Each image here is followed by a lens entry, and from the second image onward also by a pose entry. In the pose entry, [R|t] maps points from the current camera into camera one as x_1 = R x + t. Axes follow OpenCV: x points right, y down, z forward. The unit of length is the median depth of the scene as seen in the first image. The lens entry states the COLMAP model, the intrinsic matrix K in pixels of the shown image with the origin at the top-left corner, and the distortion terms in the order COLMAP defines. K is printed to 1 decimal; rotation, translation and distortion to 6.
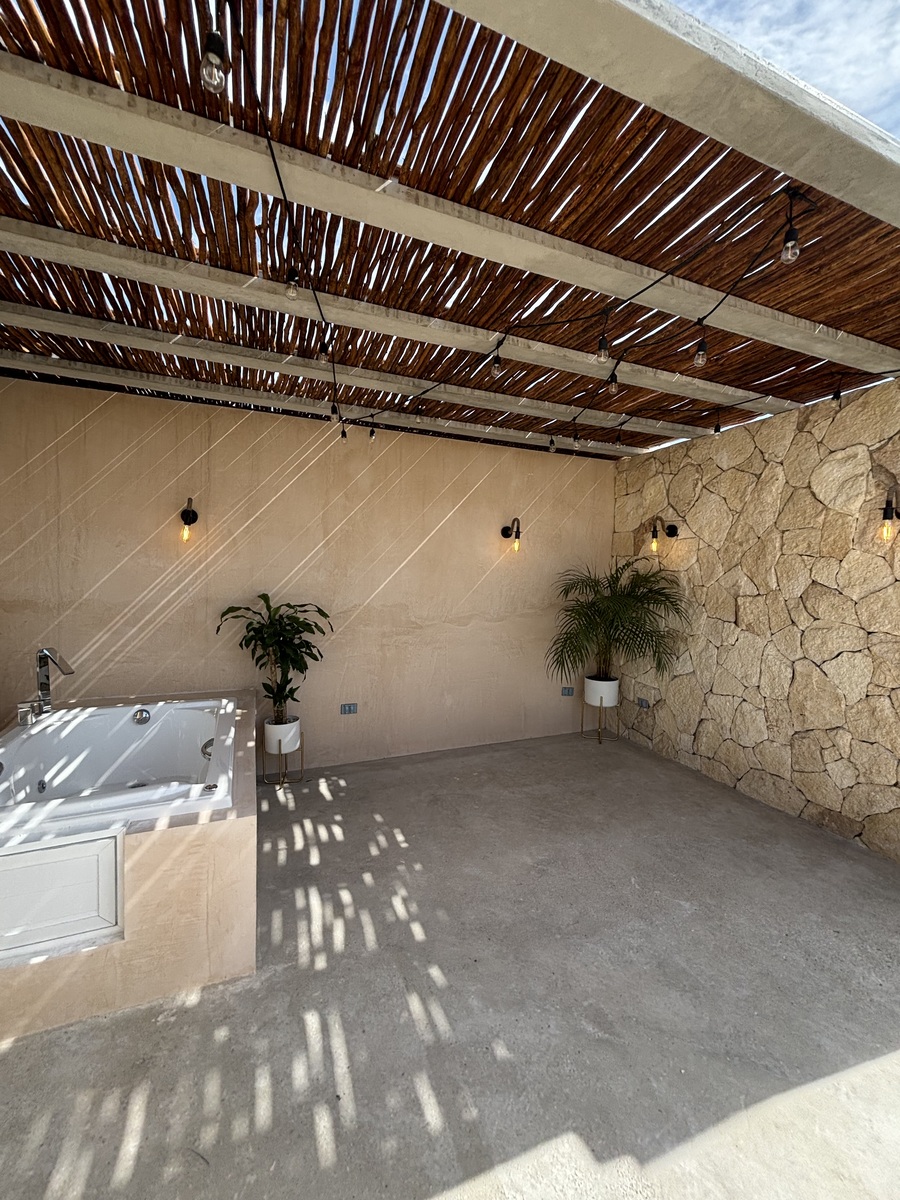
lens RADIAL K [[480.2, 0, 447.9], [0, 480.2, 604.3], [0, 0, 1]] dist [0.000967, -0.000123]
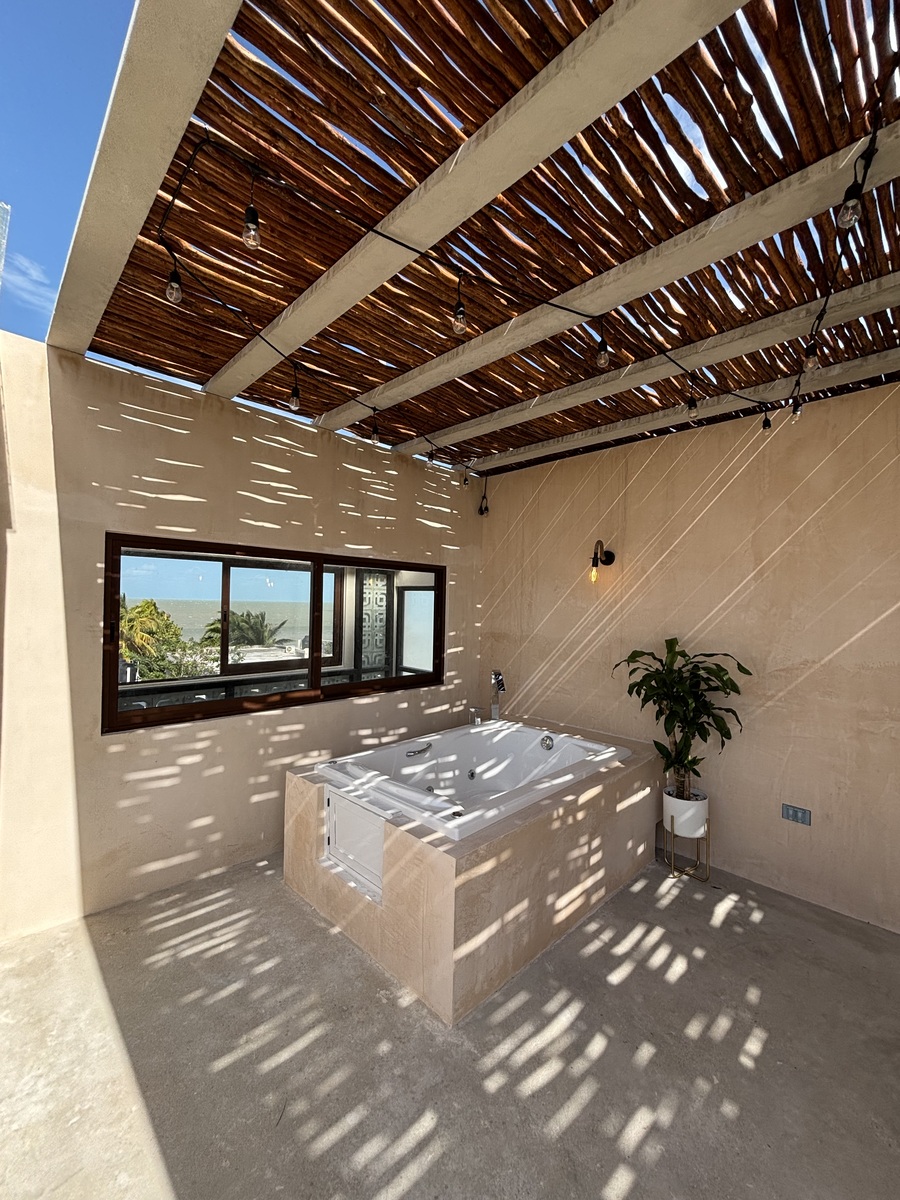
lens RADIAL K [[480.2, 0, 447.9], [0, 480.2, 604.3], [0, 0, 1]] dist [0.000967, -0.000123]
pose [[0.389075, -0.015513, -0.921075, 0.307271], [-0.066546, 0.996773, -0.044898, -0.018994], [0.918799, 0.078763, 0.386787, 0.349980]]
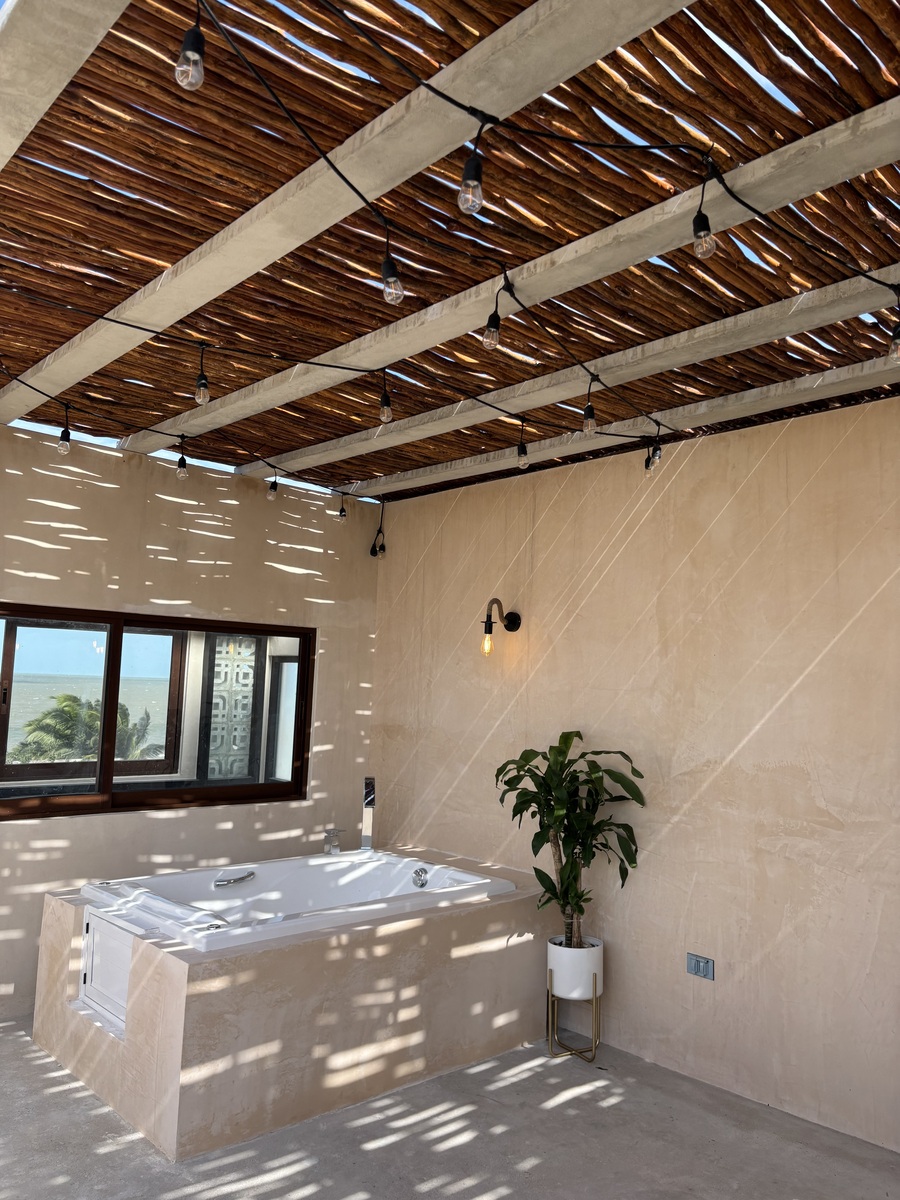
lens RADIAL K [[899.6, 0, 450.0], [0, 899.6, 600.0], [0, 0, 1]] dist [0.050273, -0.079350]
pose [[0.358092, -0.102610, -0.928031, 0.835221], [-0.085902, 0.986107, -0.142178, -0.010094], [0.929726, 0.130632, 0.344303, 0.486078]]
